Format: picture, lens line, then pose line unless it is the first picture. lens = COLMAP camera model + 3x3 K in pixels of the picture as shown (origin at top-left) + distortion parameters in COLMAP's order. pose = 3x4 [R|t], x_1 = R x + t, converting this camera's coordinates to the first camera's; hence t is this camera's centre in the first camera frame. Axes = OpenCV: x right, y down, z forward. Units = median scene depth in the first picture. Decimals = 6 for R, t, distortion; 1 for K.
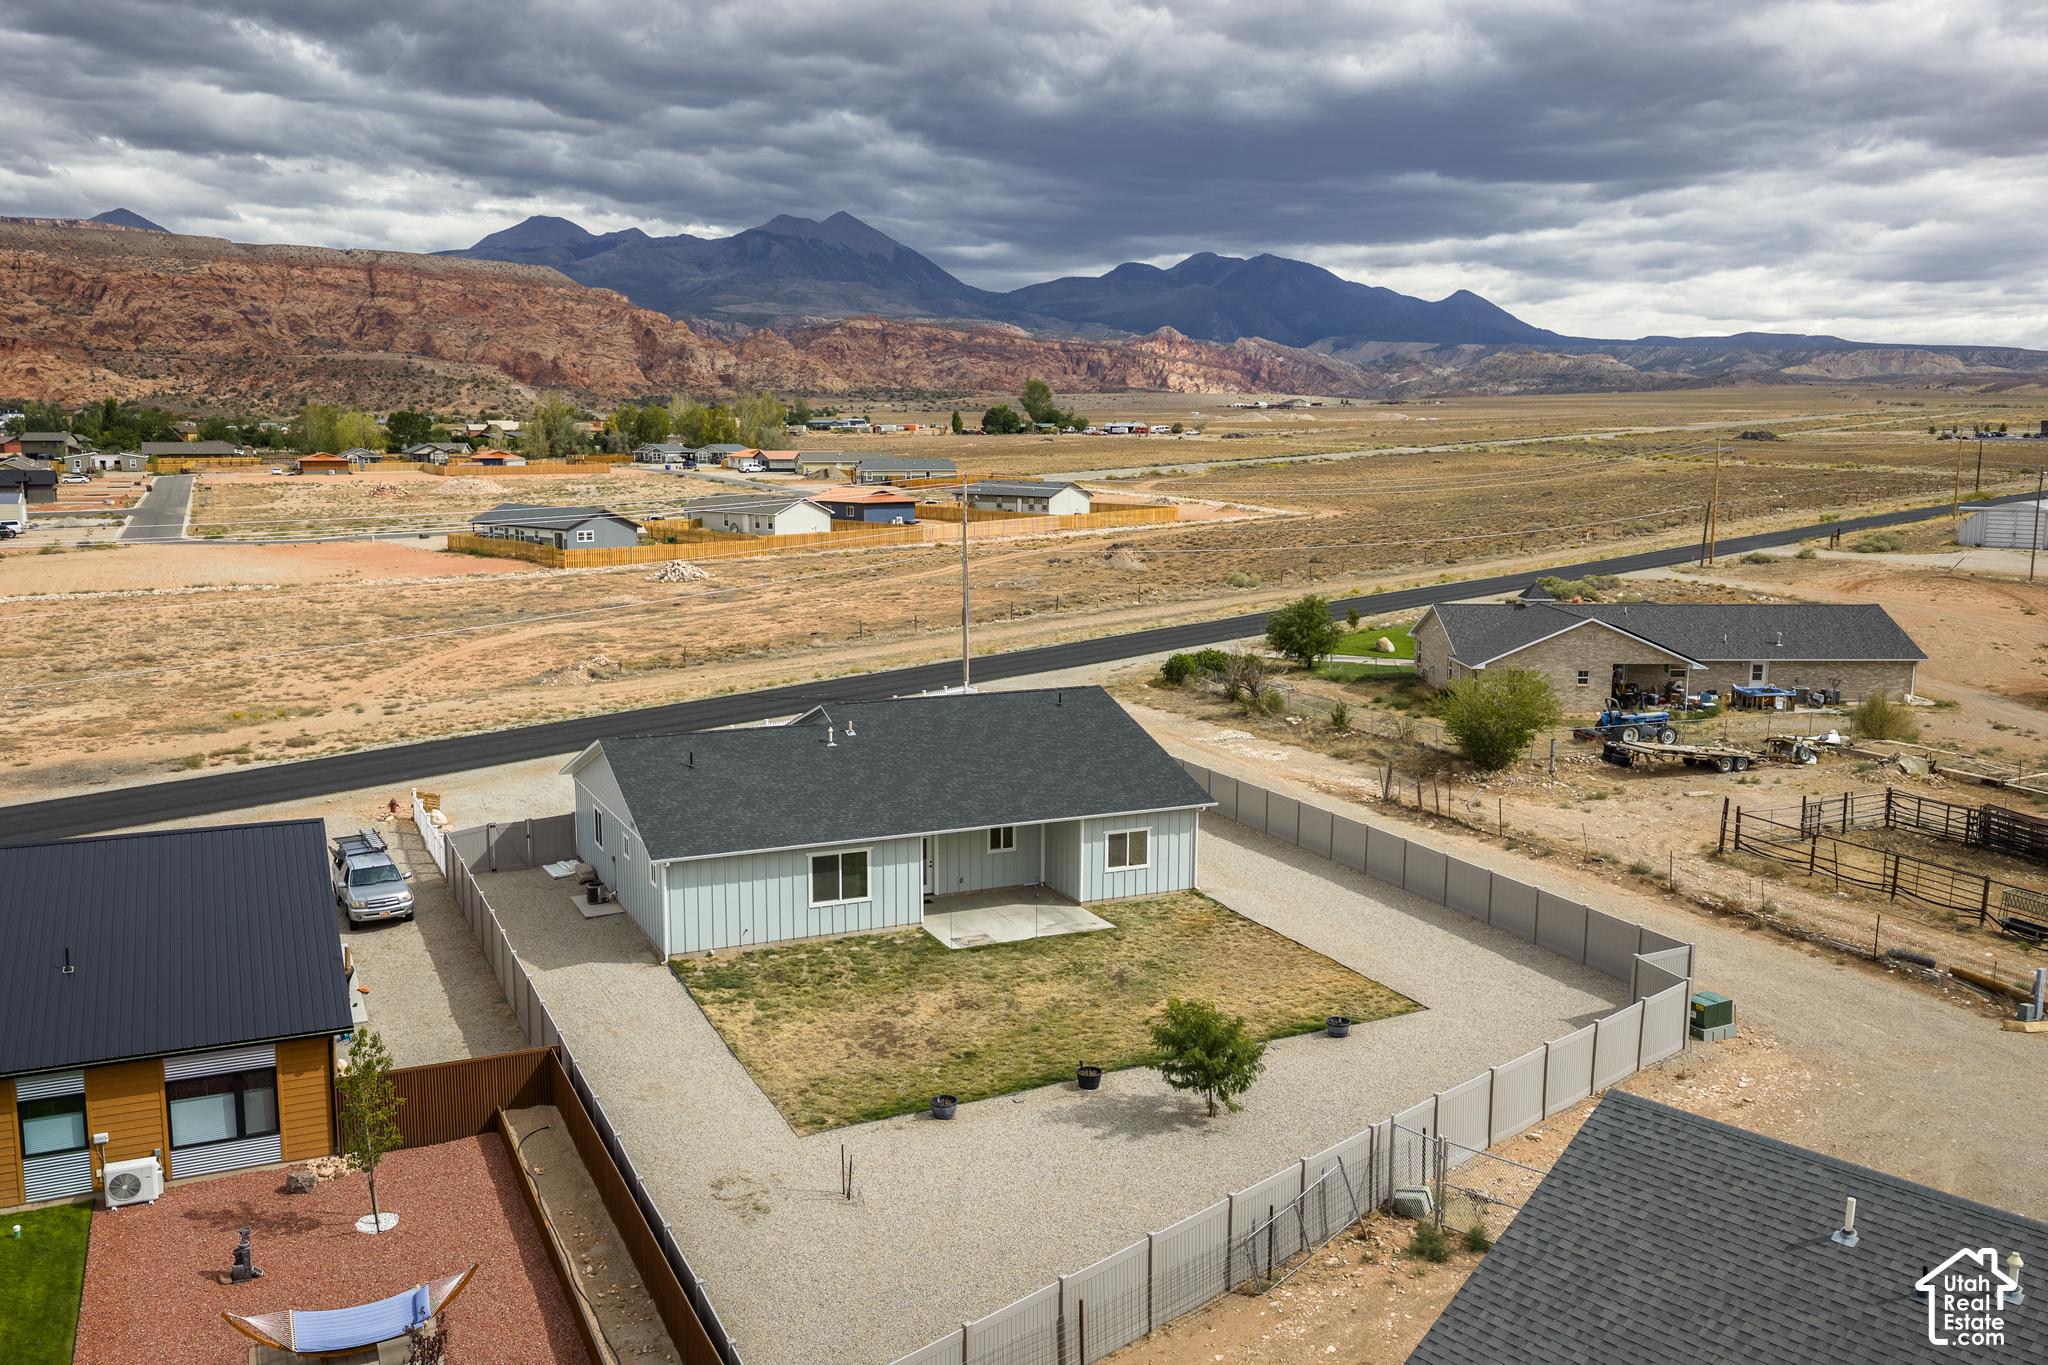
lens RADIAL K [[1694.1, 0, 1030.4], [0, 1694.1, 692.2], [0, 0, 1]] dist [0.024549, -0.041915]
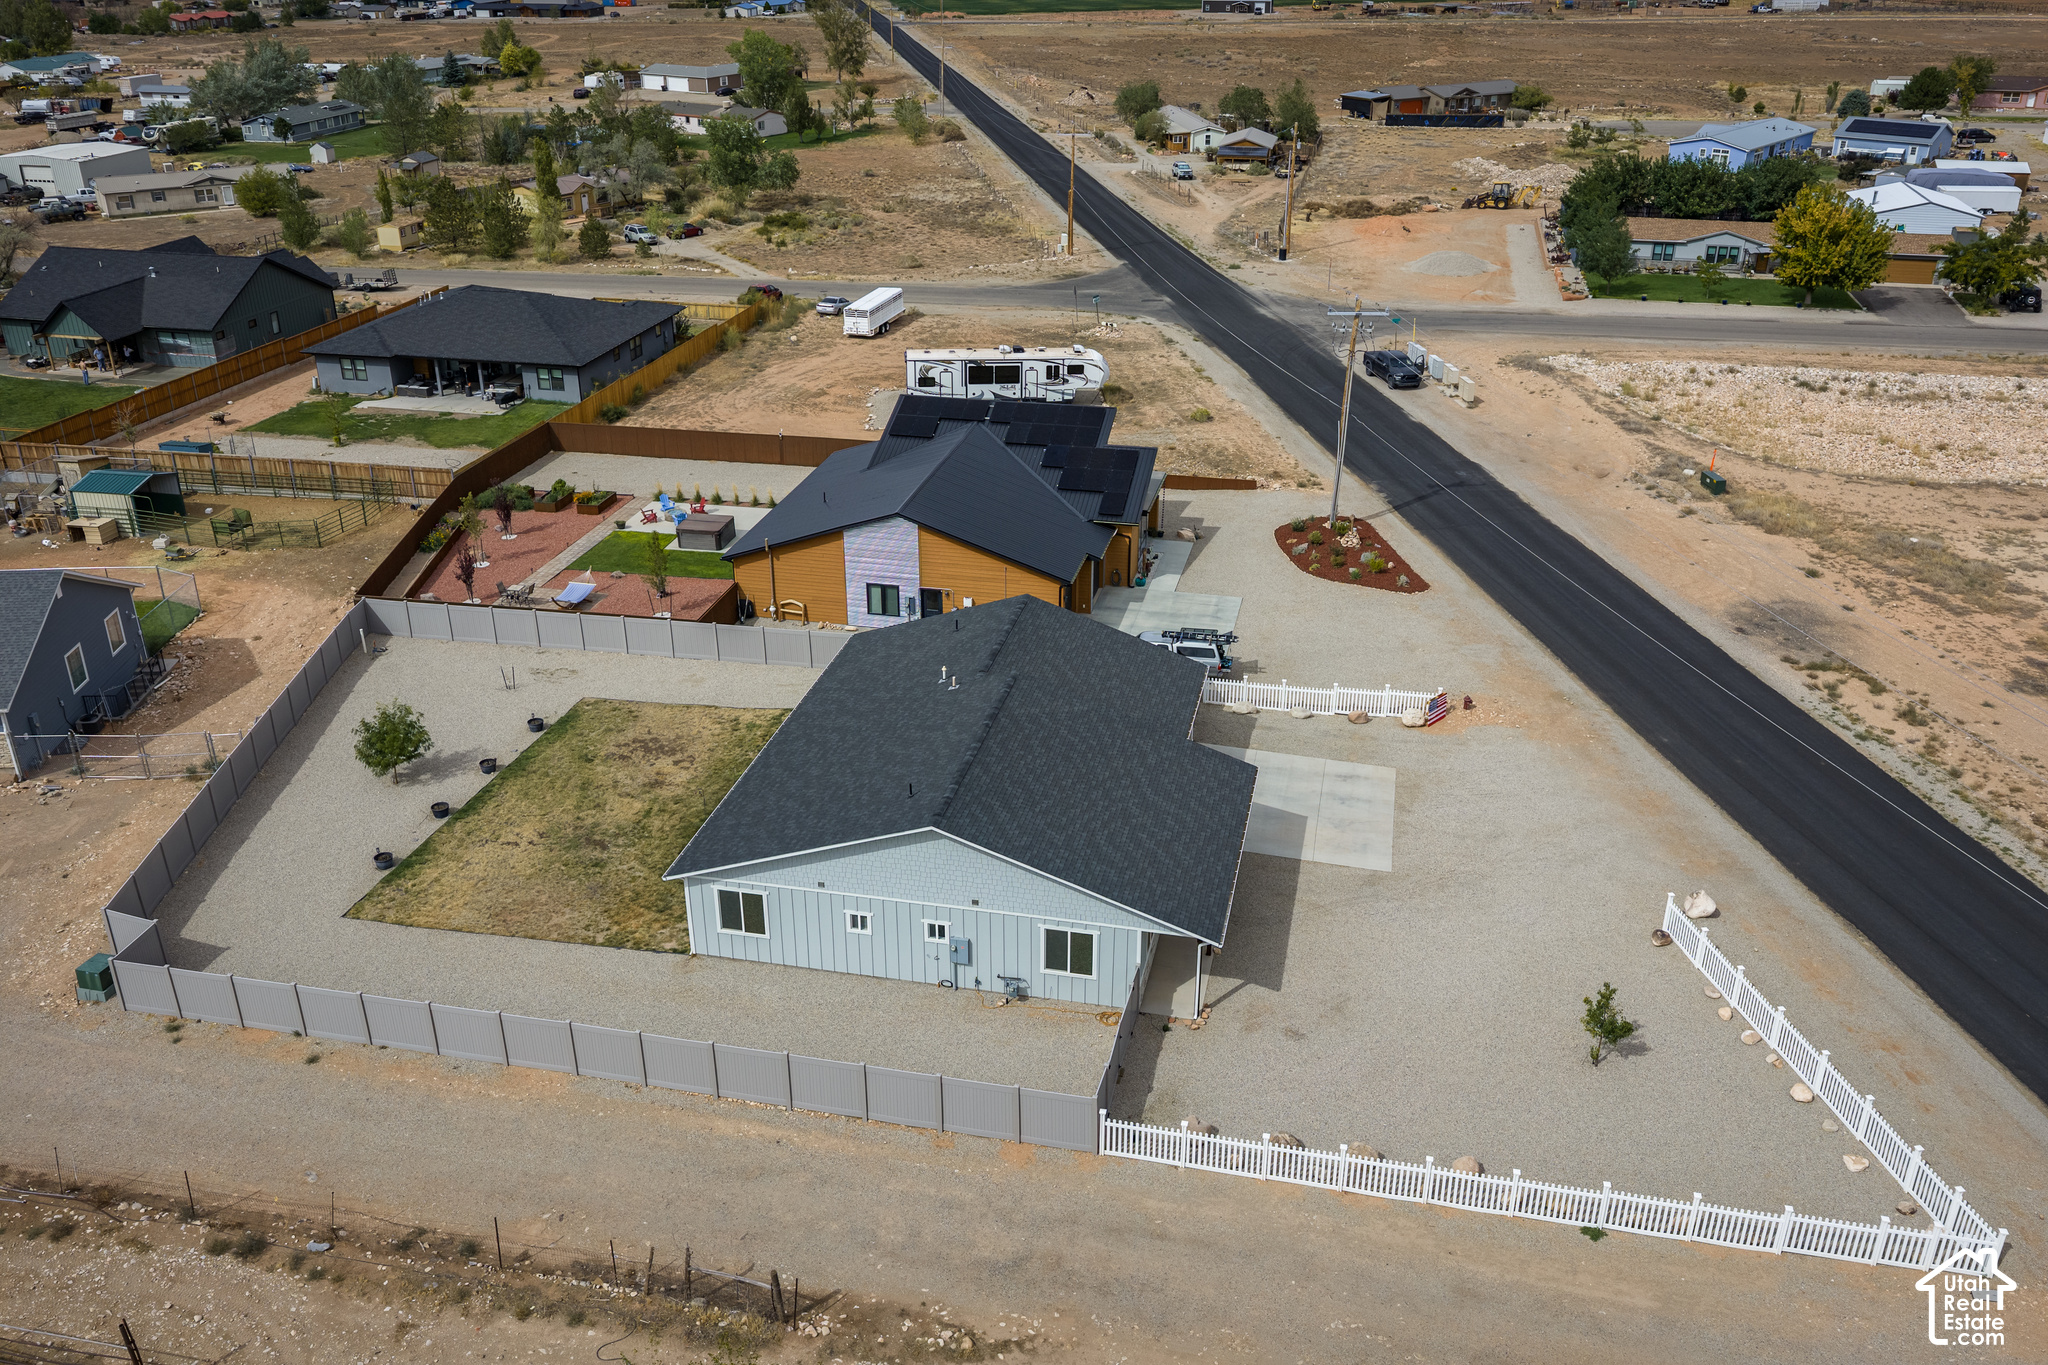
lens RADIAL K [[1694.1, 0, 1030.4], [0, 1694.1, 692.2], [0, 0, 1]] dist [0.024549, -0.041915]
pose [[-0.611398, 0.336413, -0.716254, 0.696634], [-0.120963, 0.854764, 0.504724, -0.576043], [0.782023, 0.395227, -0.481907, 1.777121]]
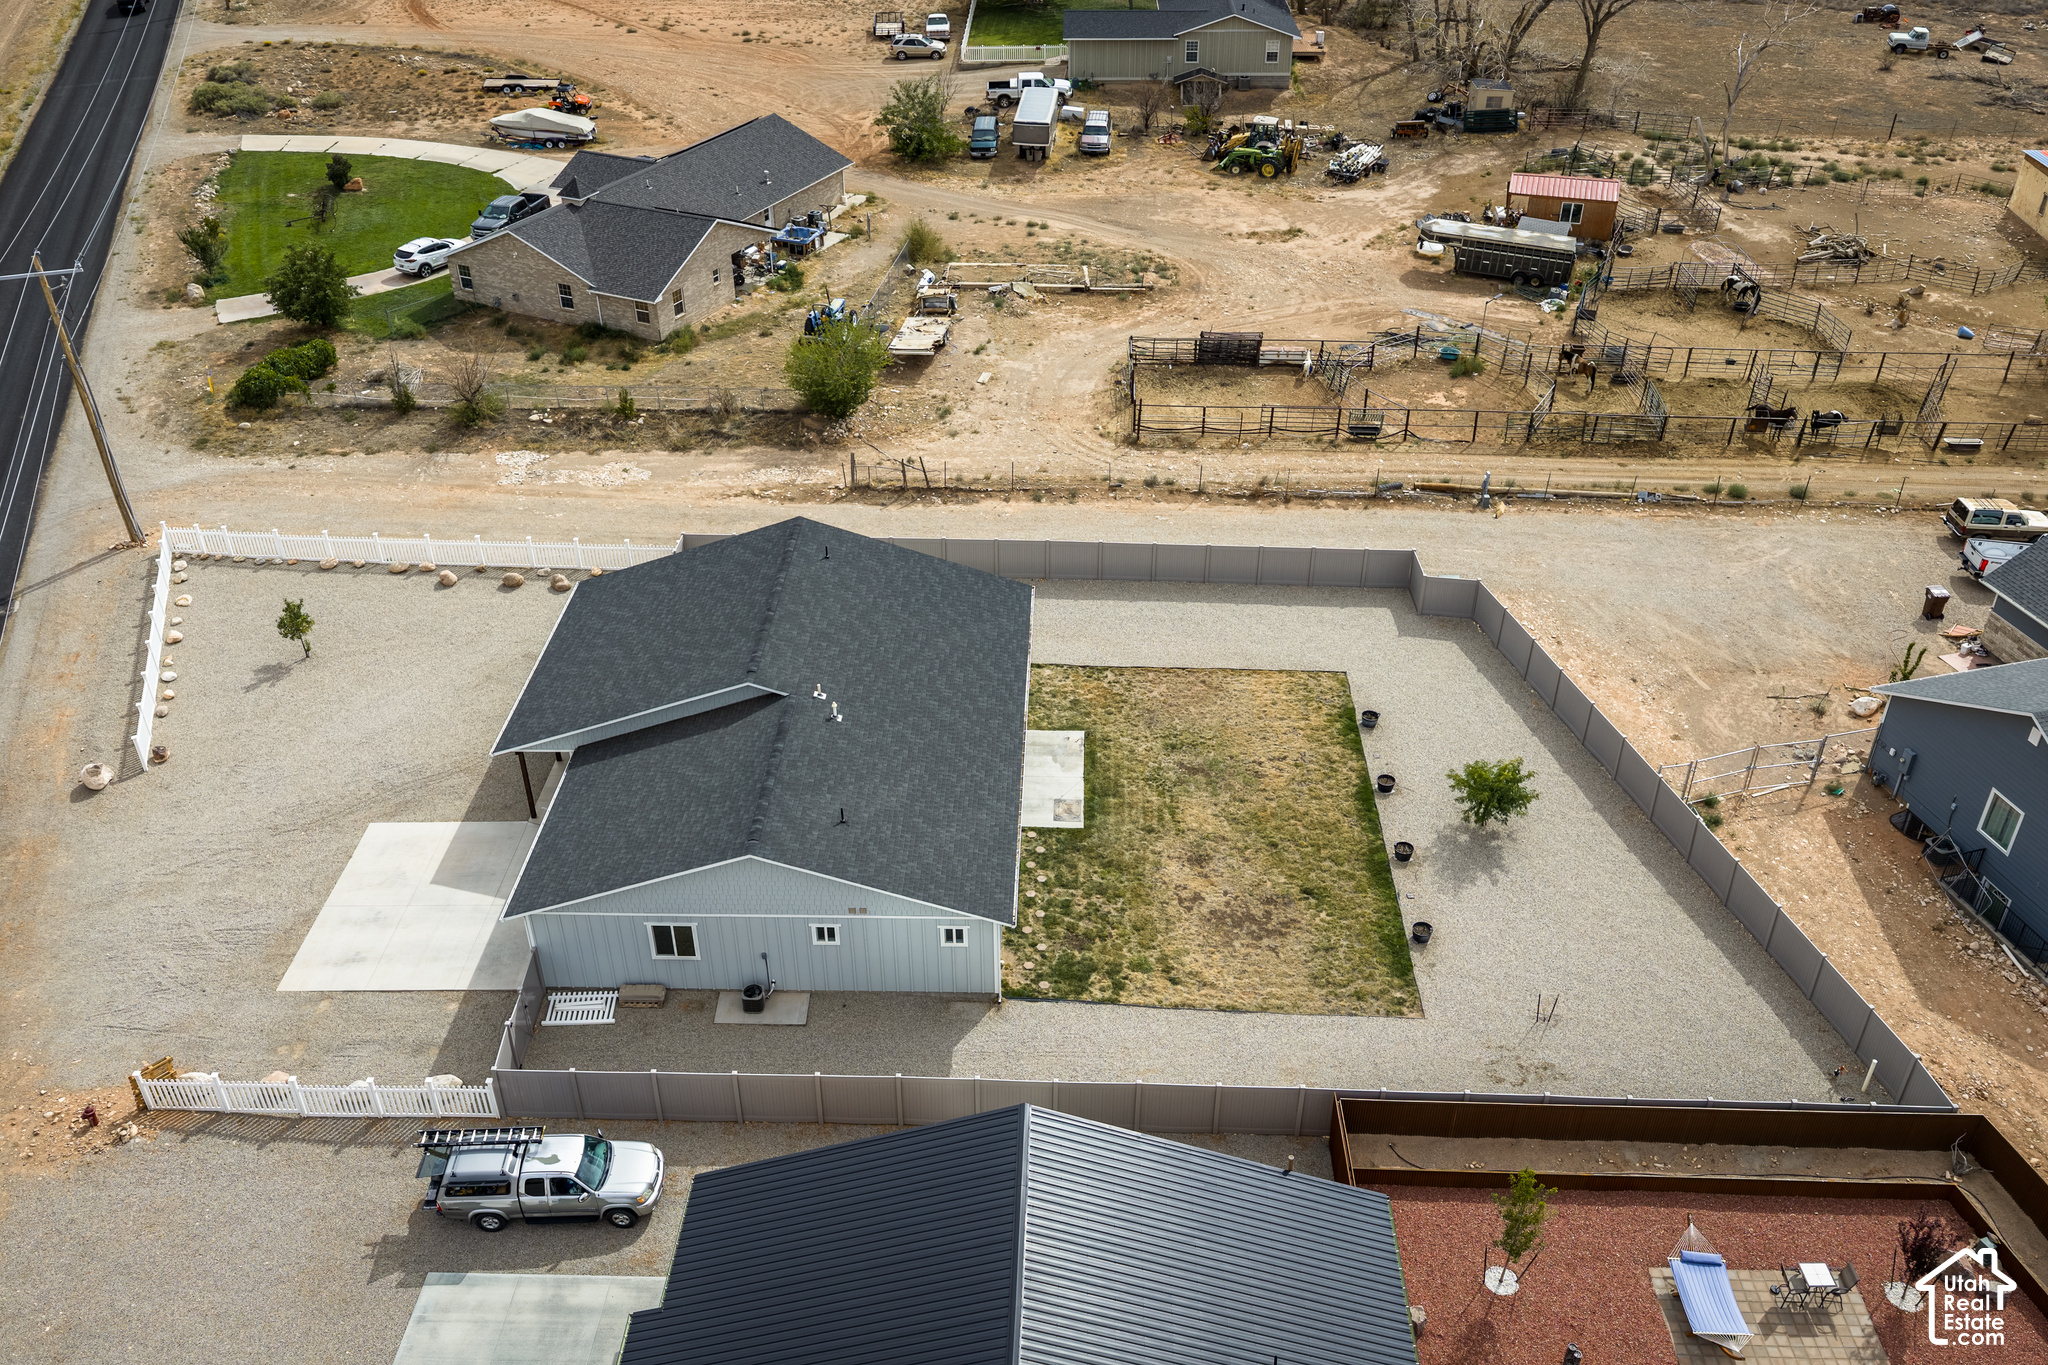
lens RADIAL K [[1694.1, 0, 1030.4], [0, 1694.1, 692.2], [0, 0, 1]] dist [0.024549, -0.041915]
pose [[0.456348, -0.497081, 0.738009, -0.853079], [0.141137, 0.859346, 0.491534, -0.482446], [-0.878537, -0.120150, 0.462317, 0.547990]]
